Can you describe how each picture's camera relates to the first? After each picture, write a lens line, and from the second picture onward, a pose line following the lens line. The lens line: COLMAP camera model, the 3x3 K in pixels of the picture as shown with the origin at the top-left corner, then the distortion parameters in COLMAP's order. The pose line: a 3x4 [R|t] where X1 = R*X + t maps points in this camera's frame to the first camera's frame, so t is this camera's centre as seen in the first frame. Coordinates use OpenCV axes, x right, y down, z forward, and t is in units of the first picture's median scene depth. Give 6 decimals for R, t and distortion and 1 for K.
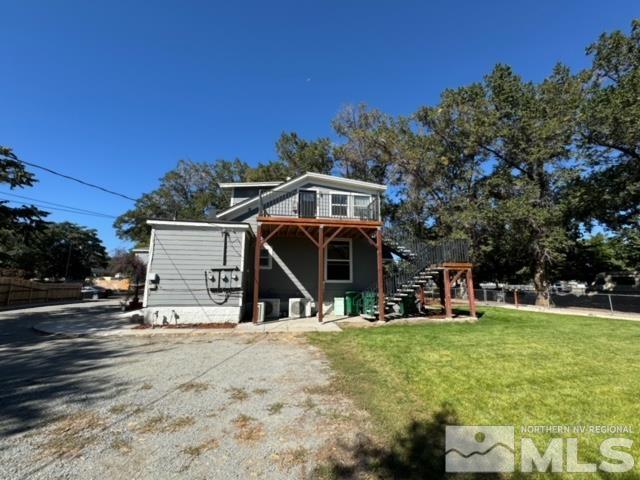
lens RADIAL K [[257.3, 0, 319.4], [0, 257.3, 239.1], [0, 0, 1]] dist [-0.009474, 0.004008]
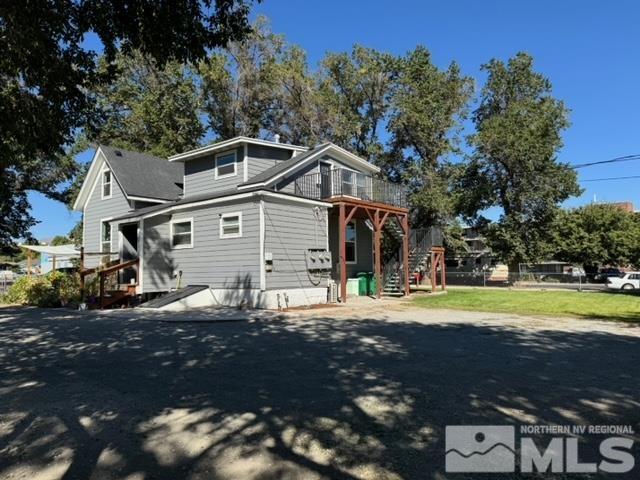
lens RADIAL K [[442.5, 0, 319.3], [0, 442.5, 241.6], [0, 0, 1]] dist [0.085860, -0.107864]
pose [[0.742154, 0.027880, 0.669649, -1.431187], [-0.094777, 0.993460, 0.063677, -0.016039], [-0.663494, -0.110725, 0.739943, -0.210909]]
